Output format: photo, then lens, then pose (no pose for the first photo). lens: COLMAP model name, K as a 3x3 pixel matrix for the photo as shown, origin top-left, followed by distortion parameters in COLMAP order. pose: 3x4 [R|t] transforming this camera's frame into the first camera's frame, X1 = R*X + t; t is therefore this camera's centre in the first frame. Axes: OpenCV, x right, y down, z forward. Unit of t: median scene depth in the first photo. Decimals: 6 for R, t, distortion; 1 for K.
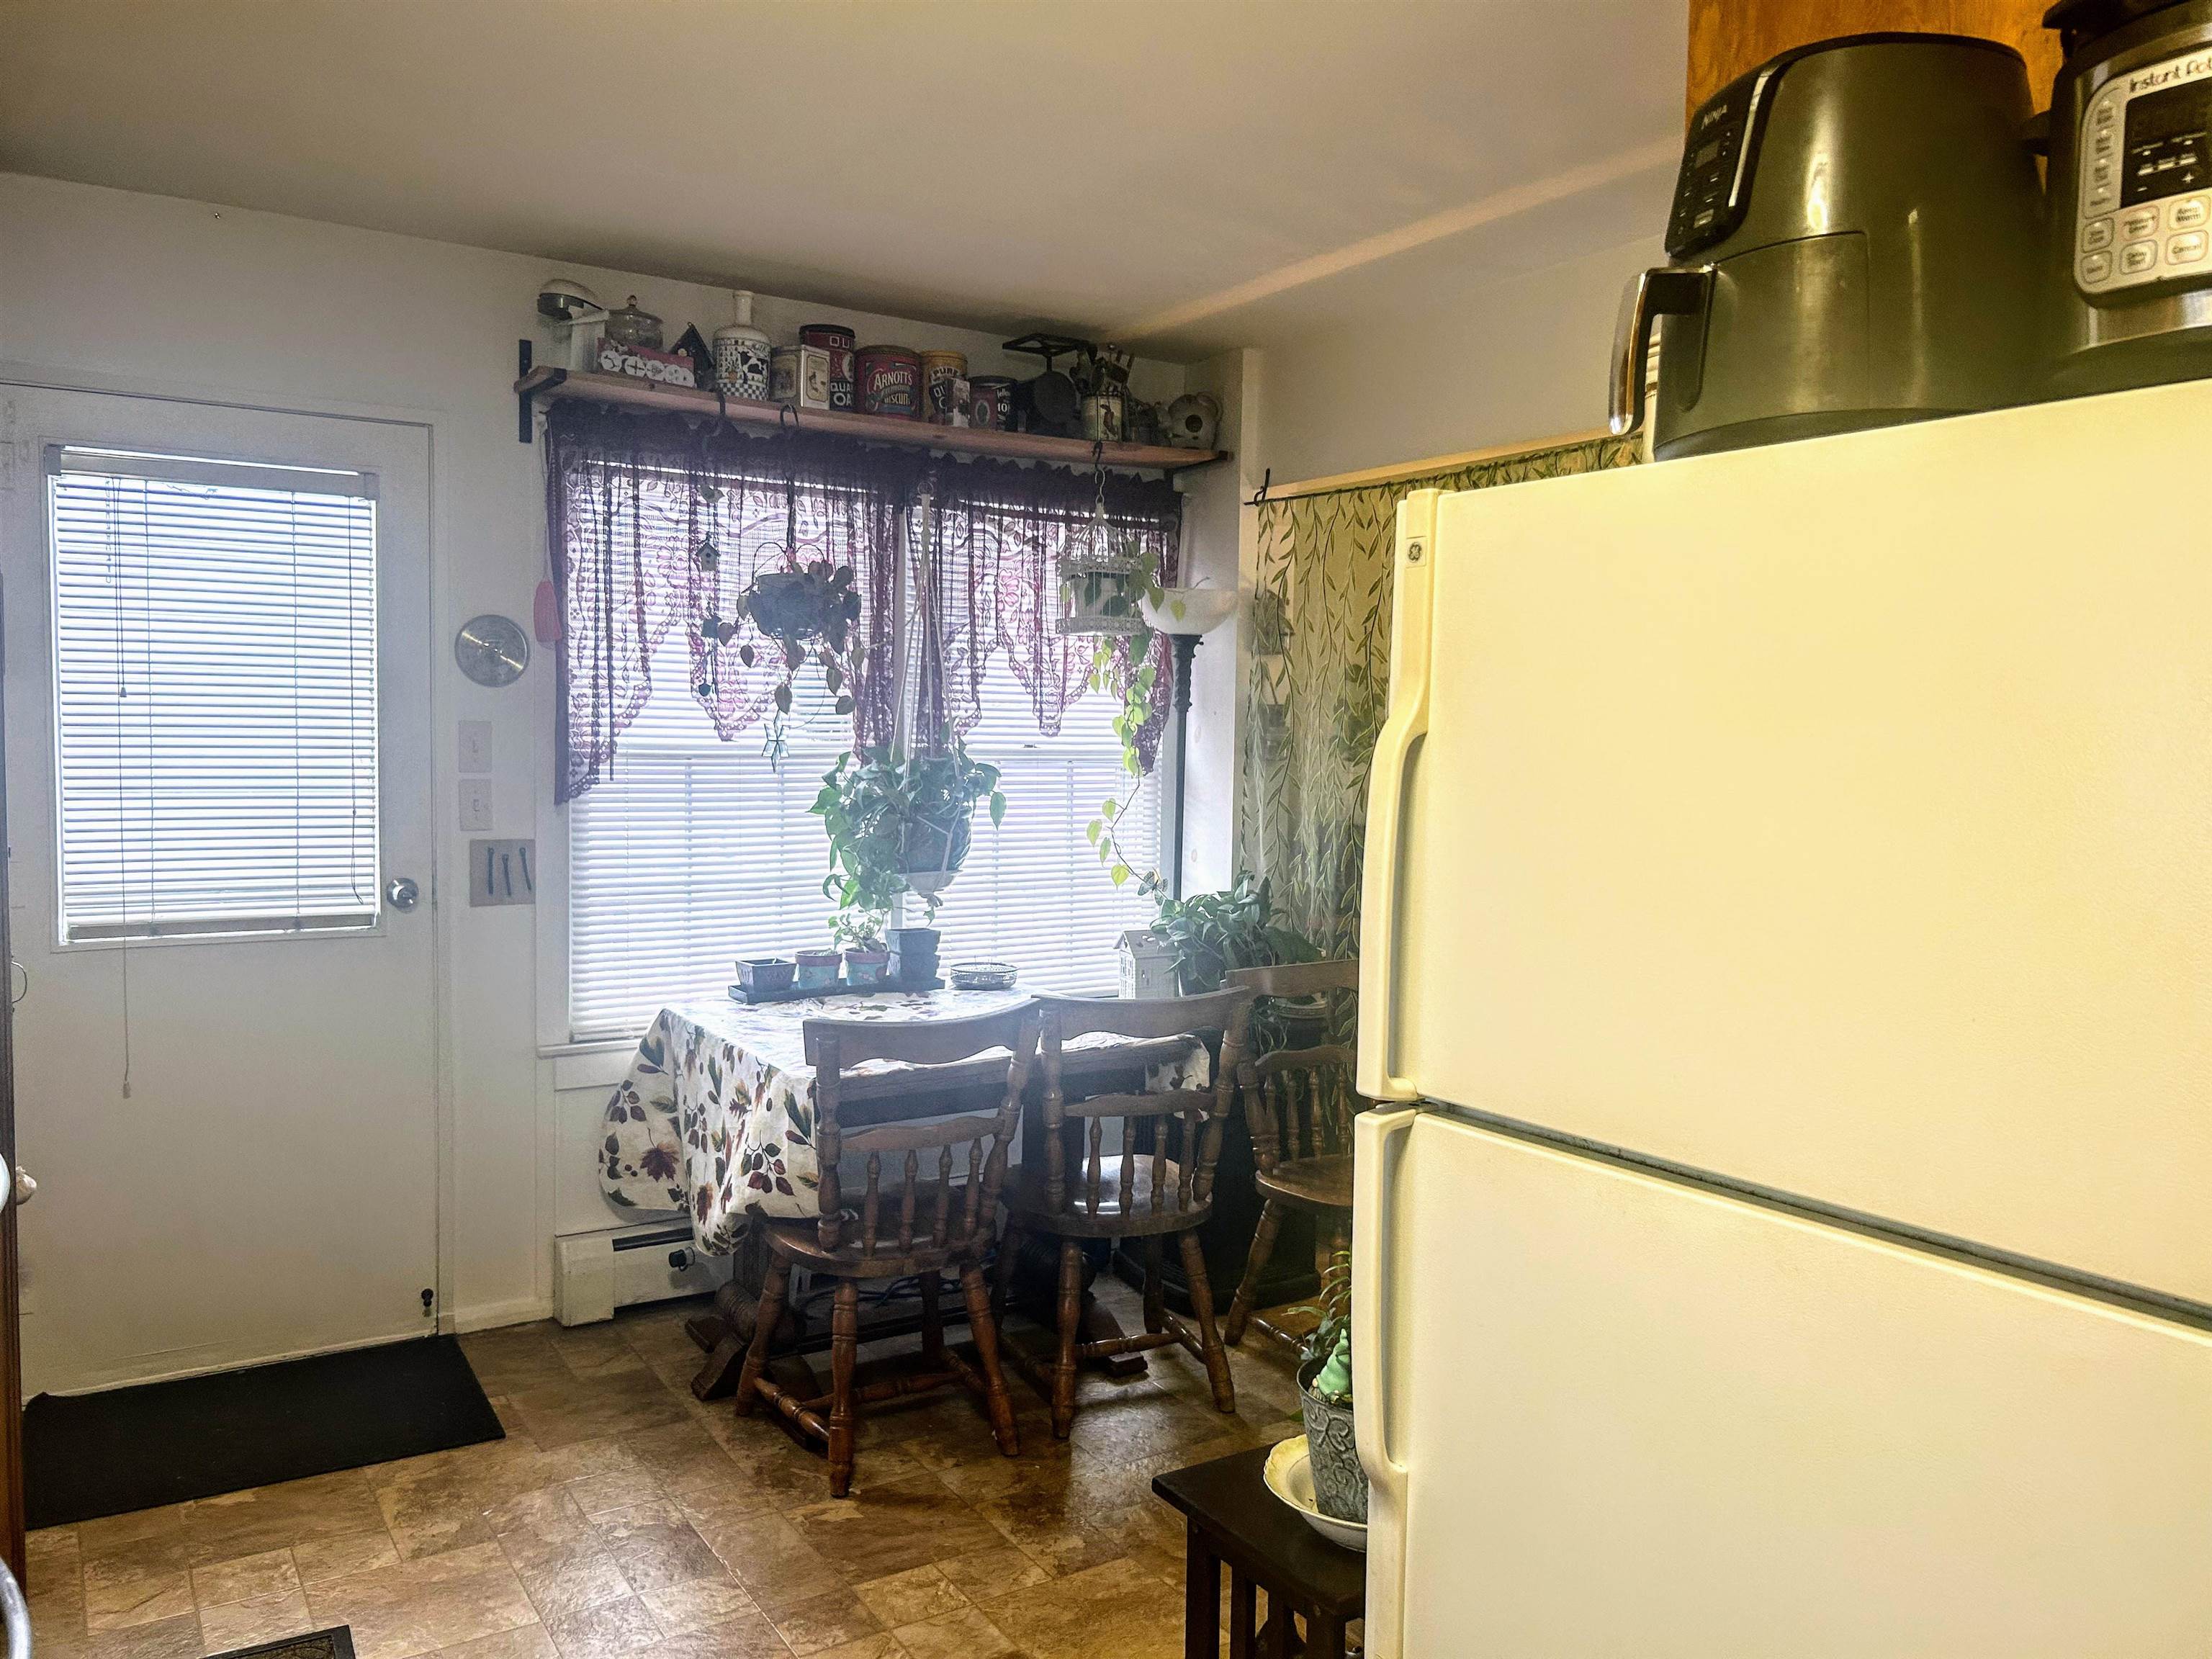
lens RADIAL K [[1684.8, 0, 1104.3], [0, 1684.8, 821.1], [0, 0, 1]] dist [0.025158, -0.026487]
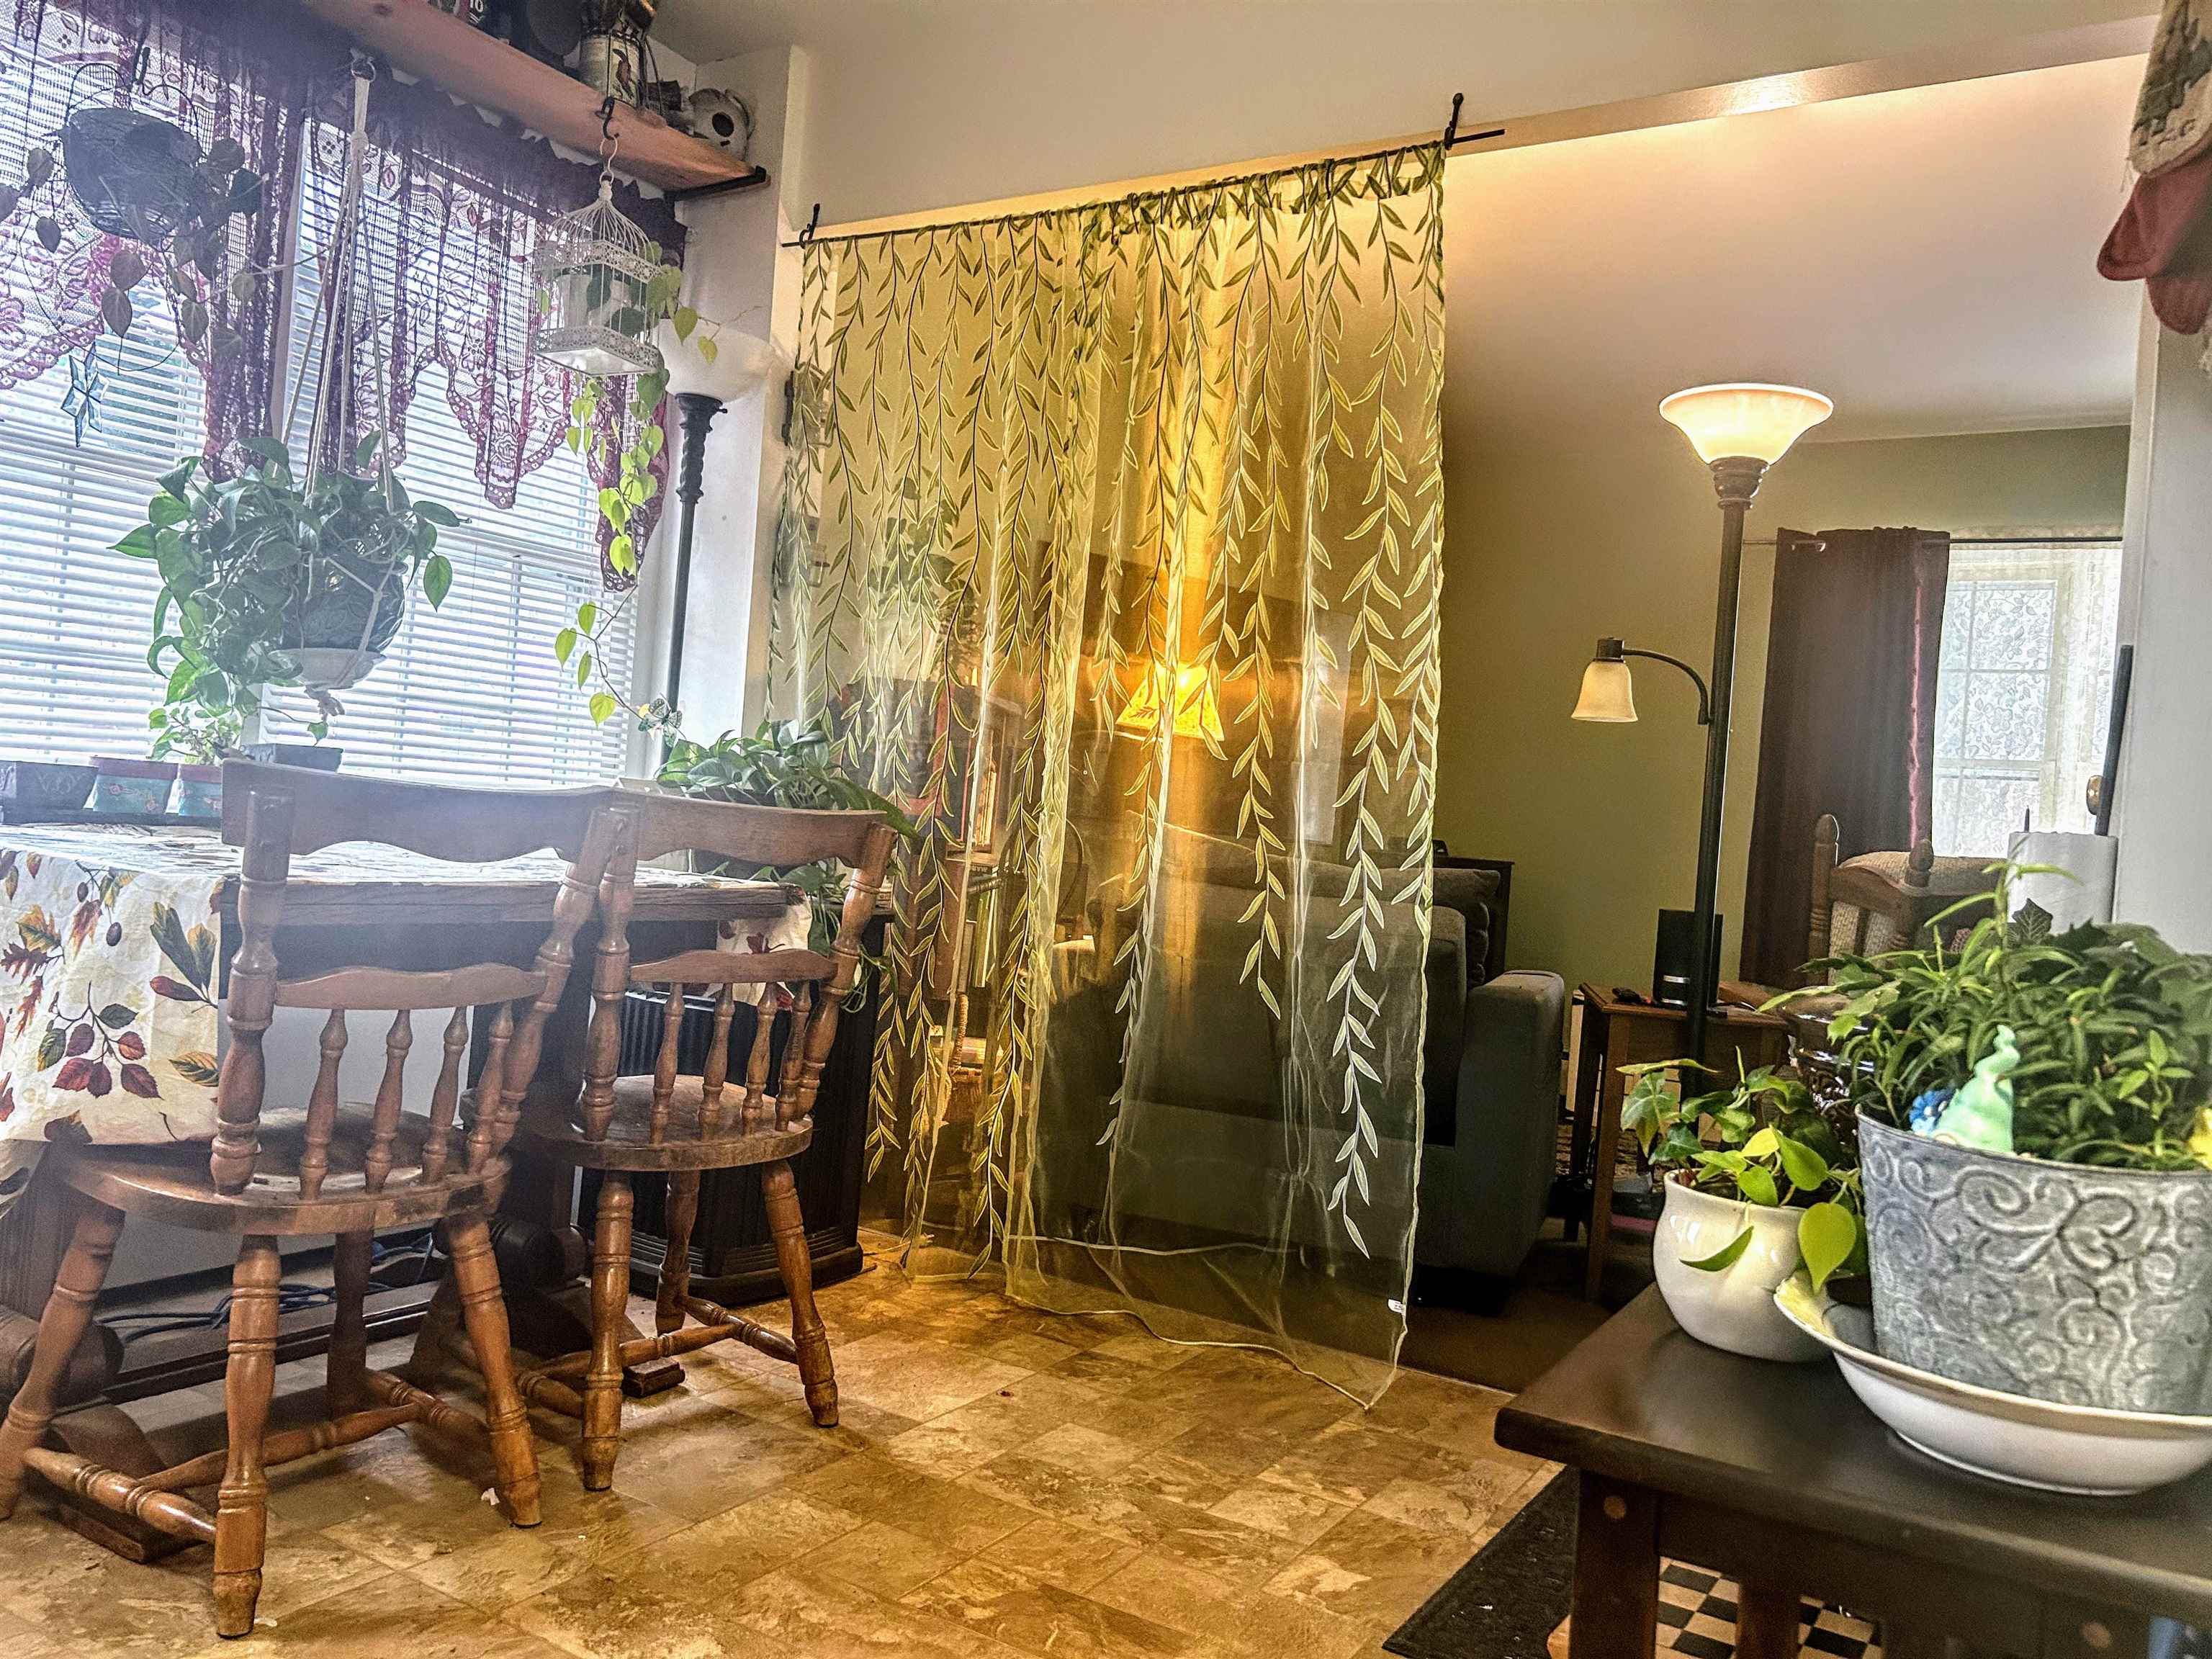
lens RADIAL K [[1684.8, 0, 1114.1], [0, 1684.8, 820.3], [0, 0, 1]] dist [0.025158, -0.026487]
pose [[0.893842, 0.054717, 0.445031, -0.132683], [-0.038937, 0.998249, -0.044531, 0.122155], [-0.446688, 0.022476, 0.894407, 0.308199]]
